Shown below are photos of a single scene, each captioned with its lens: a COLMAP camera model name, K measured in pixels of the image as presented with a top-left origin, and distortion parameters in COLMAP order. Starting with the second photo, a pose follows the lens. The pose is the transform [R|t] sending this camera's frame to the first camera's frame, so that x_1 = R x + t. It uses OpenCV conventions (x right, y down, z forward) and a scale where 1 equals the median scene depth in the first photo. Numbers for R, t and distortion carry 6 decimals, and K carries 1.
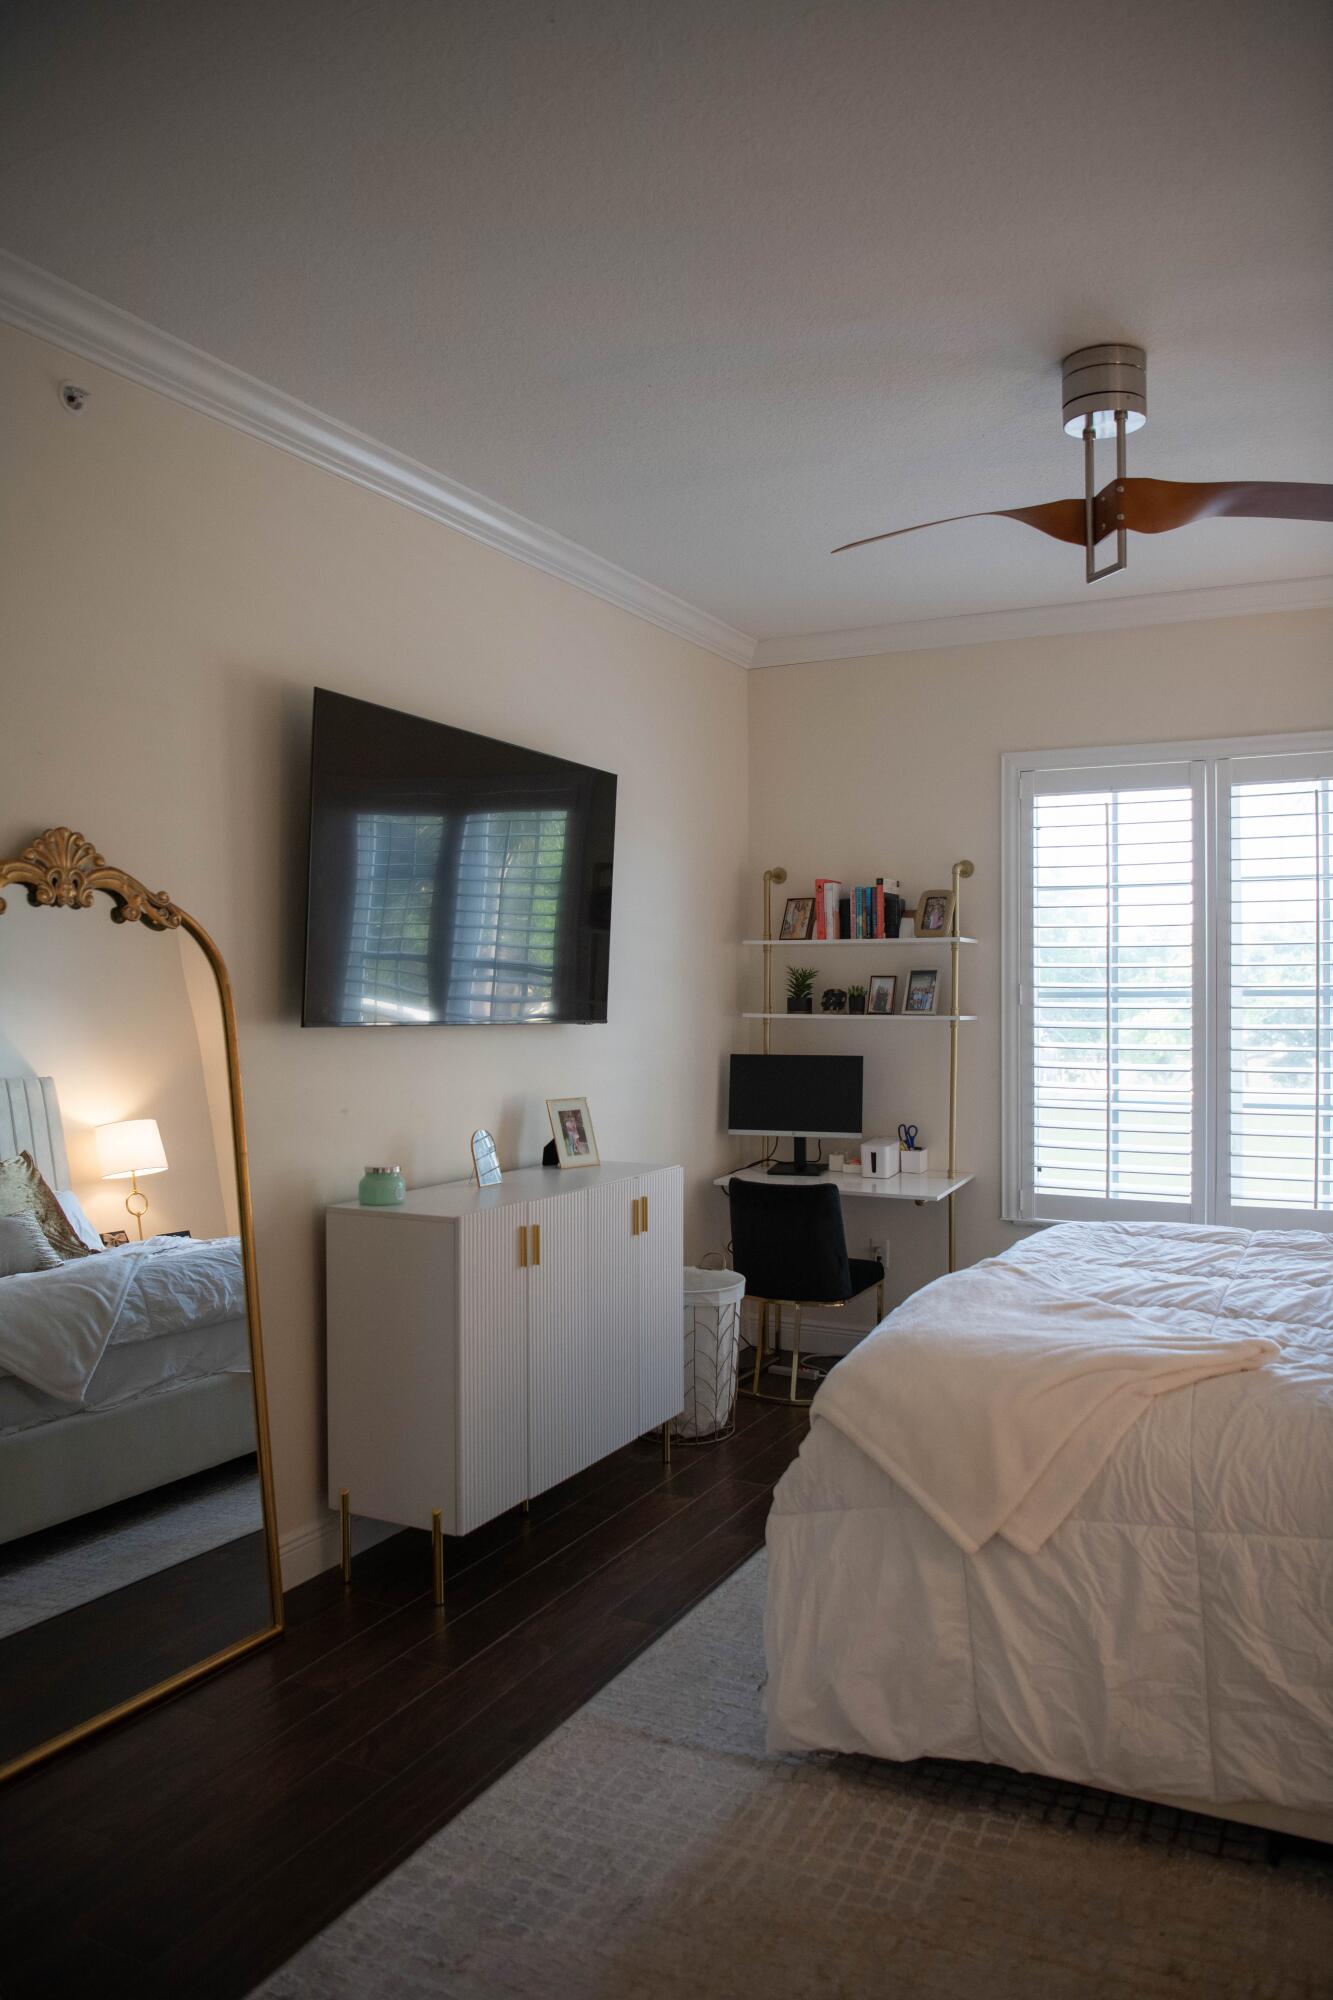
lens RADIAL K [[1440.5, 0, 666.5], [0, 1440.5, 1000.0], [0, 0, 1]] dist [-0.062617, 0.002055]
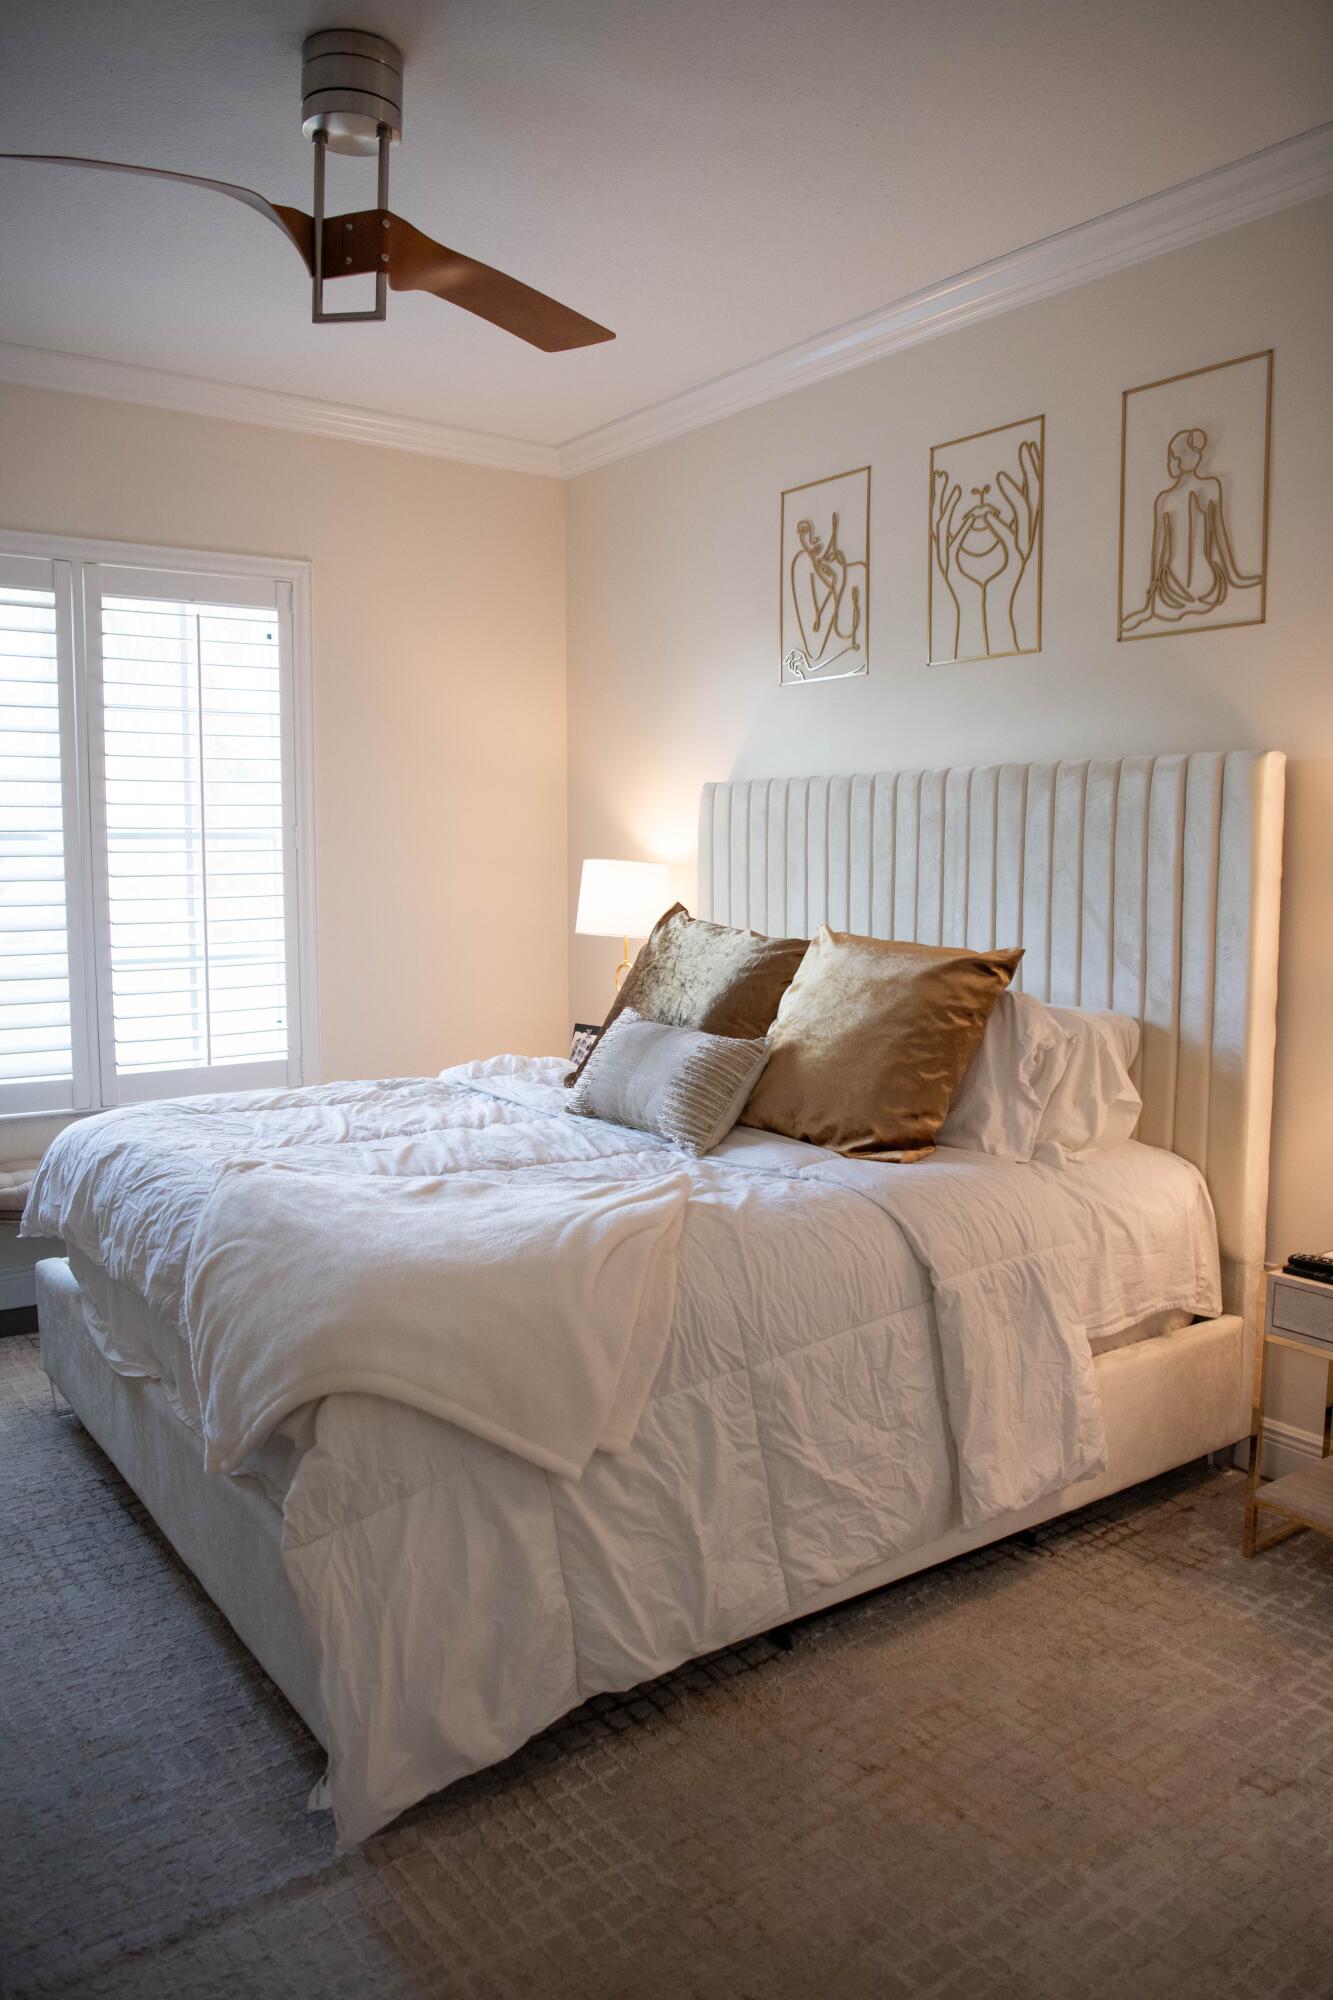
lens RADIAL K [[1462.6, 0, 673.5], [0, 1462.6, 1003.7], [0, 0, 1]] dist [-0.079613, 0.002681]
pose [[0.442281, -0.093085, 0.892033, -0.509704], [0.003183, 0.994756, 0.102226, 0.017262], [-0.896871, -0.042374, 0.440258, 0.583654]]
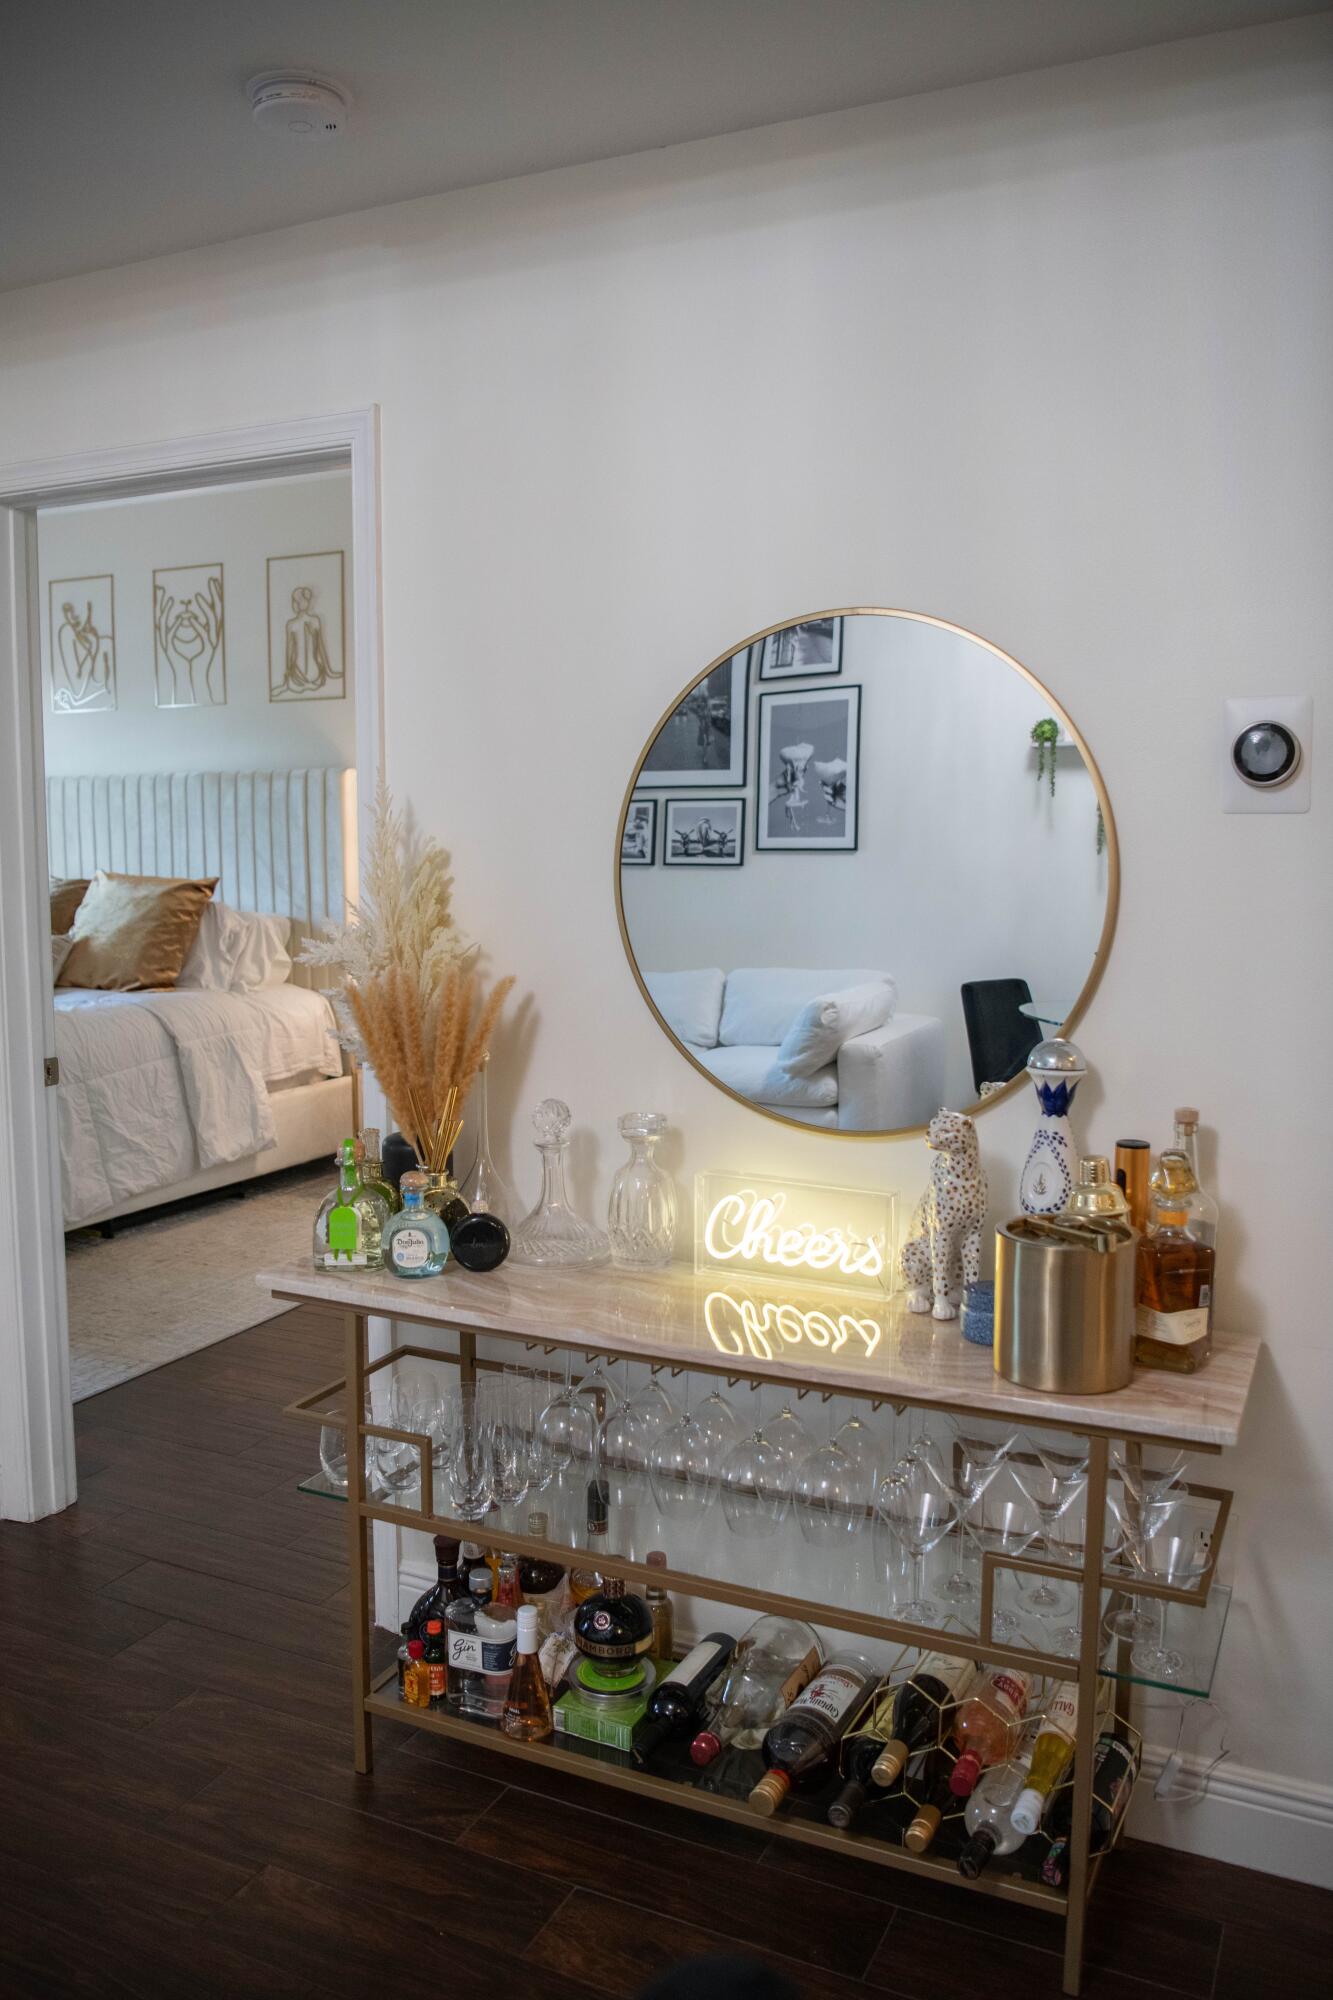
lens RADIAL K [[1534.4, 0, 666.5], [0, 1534.4, 1000.0], [0, 0, 1]] dist [-0.053513, 0.000716]
pose [[-0.031347, -0.110636, 0.993367, -1.676348], [0.005402, 0.993822, 0.110857, 0.029341], [-0.999494, 0.008841, -0.030555, 0.240205]]
